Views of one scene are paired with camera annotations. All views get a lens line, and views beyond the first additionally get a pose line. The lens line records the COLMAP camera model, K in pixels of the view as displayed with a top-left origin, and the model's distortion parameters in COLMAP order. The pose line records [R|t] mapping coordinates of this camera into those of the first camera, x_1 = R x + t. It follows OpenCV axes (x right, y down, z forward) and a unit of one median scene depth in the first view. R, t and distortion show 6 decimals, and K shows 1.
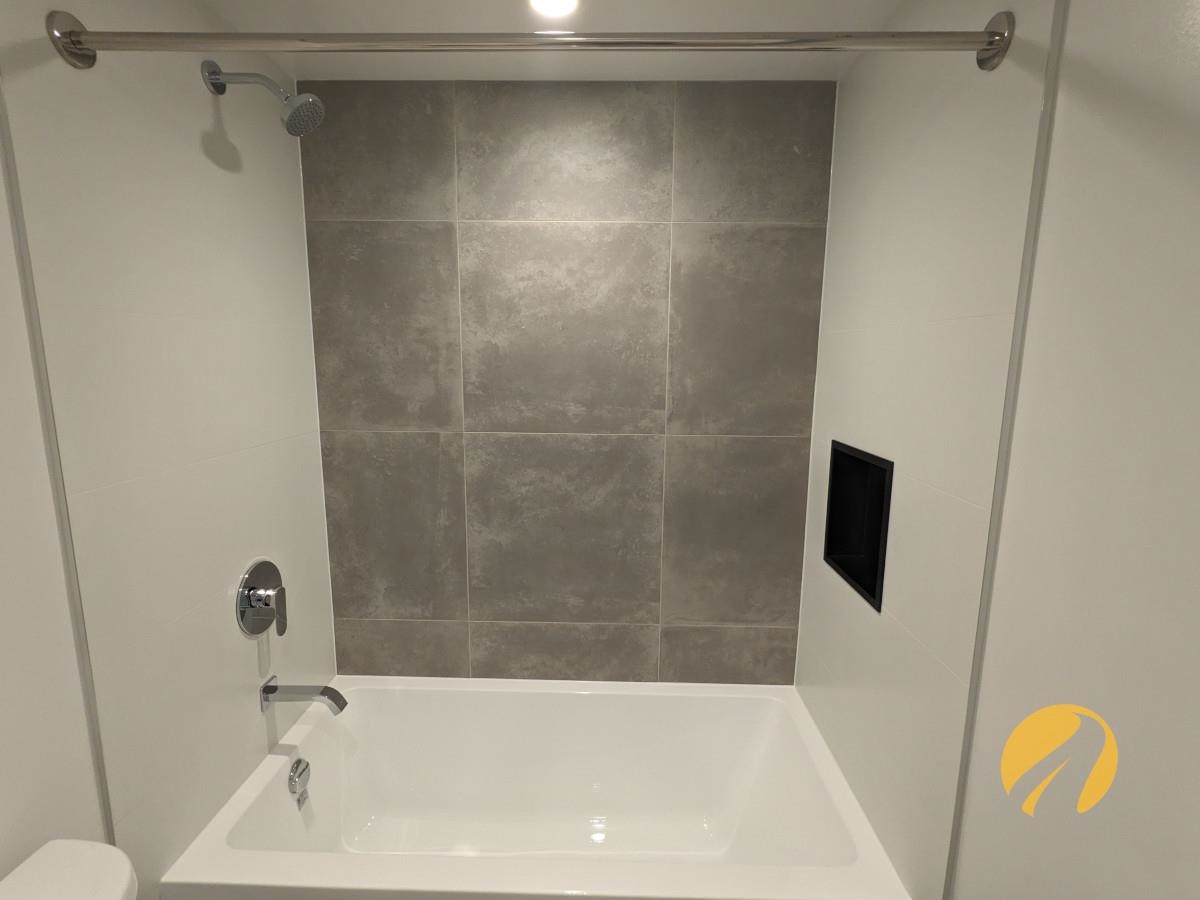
lens RADIAL K [[582.3, 0, 600.0], [0, 582.3, 450.0], [0, 0, 1]] dist [0.001113, 0.000755]
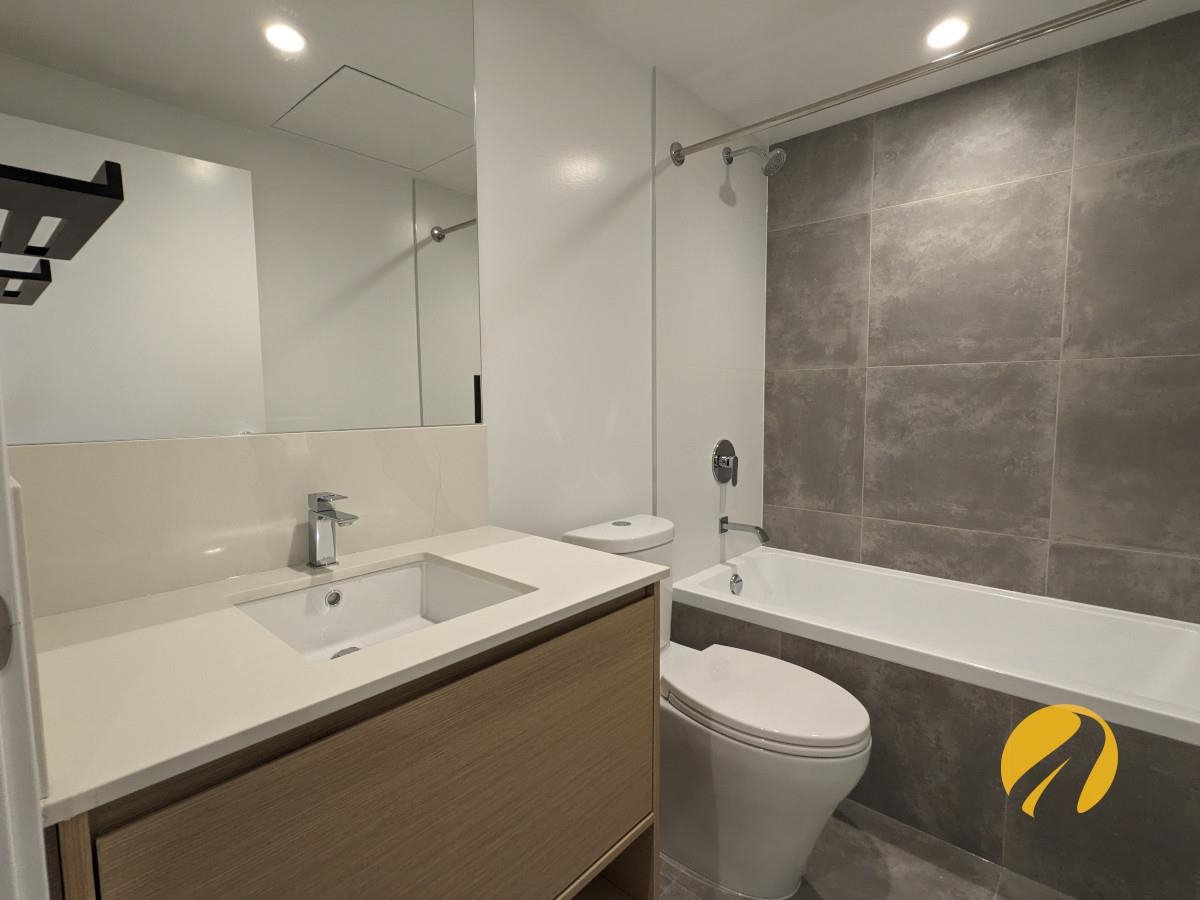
lens RADIAL K [[582.3, 0, 600.0], [0, 582.3, 450.0], [0, 0, 1]] dist [0.001113, 0.000755]
pose [[0.760912, 0.042111, -0.647487, 0.173673], [-0.088952, 0.995240, -0.039806, 0.269069], [0.642729, 0.087884, 0.761036, -0.392232]]
